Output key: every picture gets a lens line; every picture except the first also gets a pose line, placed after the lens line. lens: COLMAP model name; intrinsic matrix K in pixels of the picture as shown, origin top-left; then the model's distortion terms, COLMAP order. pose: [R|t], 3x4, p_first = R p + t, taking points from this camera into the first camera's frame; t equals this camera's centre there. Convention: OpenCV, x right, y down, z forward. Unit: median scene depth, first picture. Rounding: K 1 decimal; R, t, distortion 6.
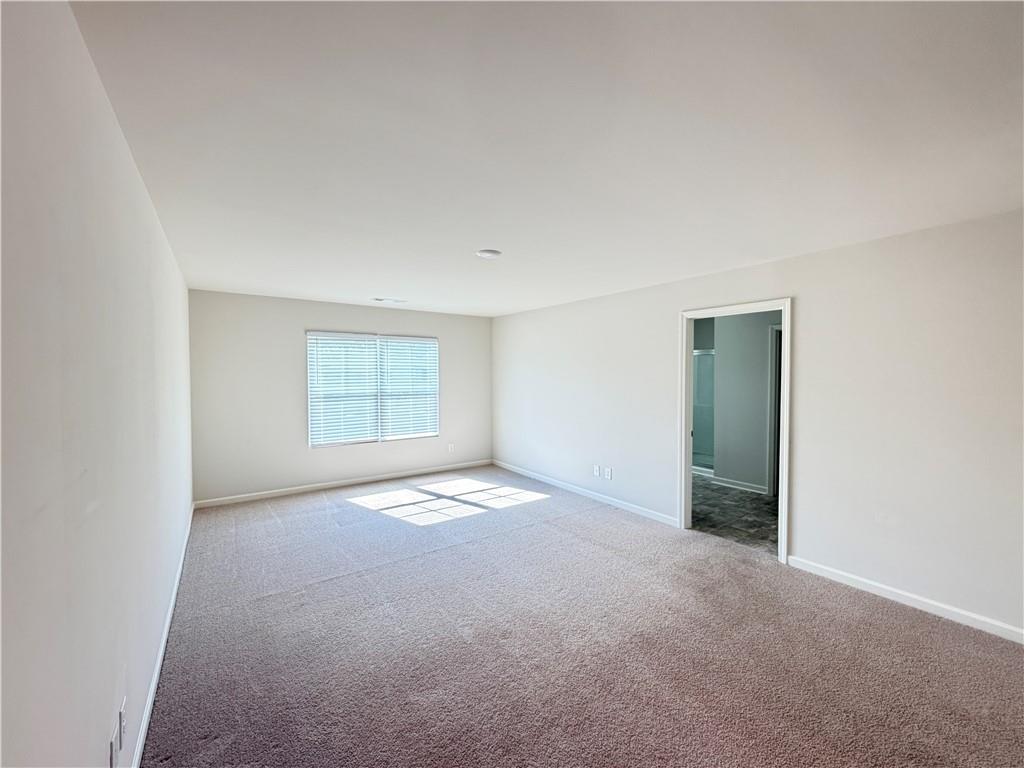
lens RADIAL K [[408.4, 0, 516.9], [0, 408.4, 387.4], [0, 0, 1]] dist [-0.000114, 0.000066]
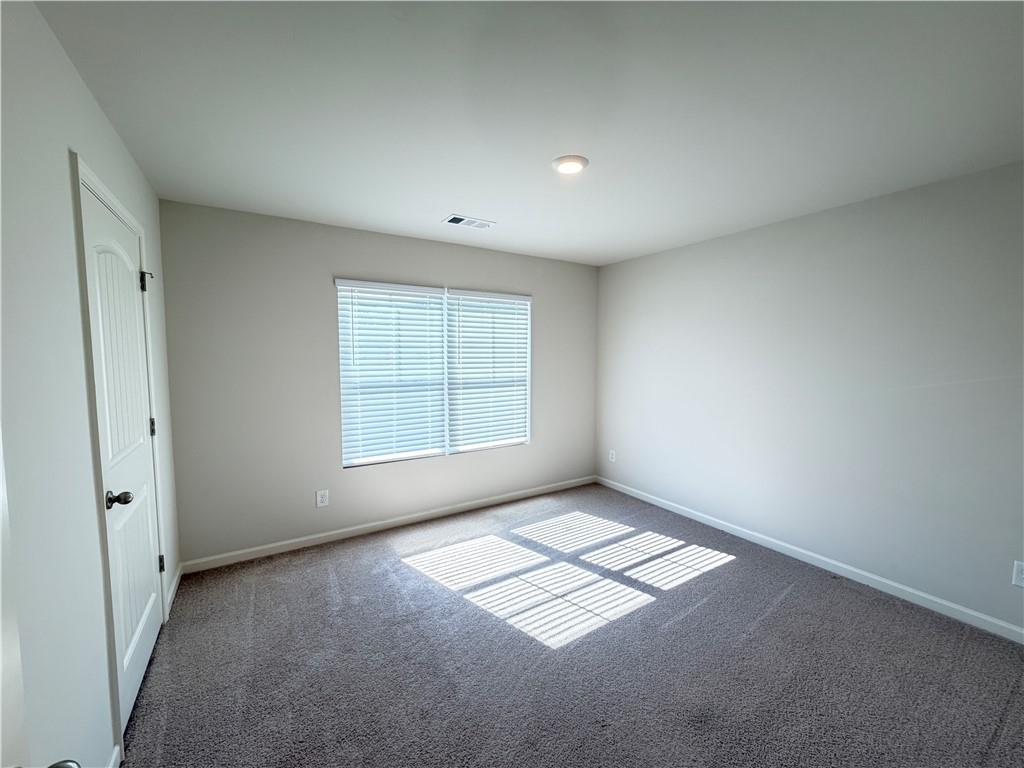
lens RADIAL K [[408.4, 0, 506.1], [0, 408.4, 384.1], [0, 0, 1]] dist [-0.000114, 0.000066]
pose [[0.996338, 0.007735, -0.085147, -0.191777], [-0.004703, 0.999350, 0.035747, -0.003206], [0.085368, -0.035216, 0.995727, 0.377185]]
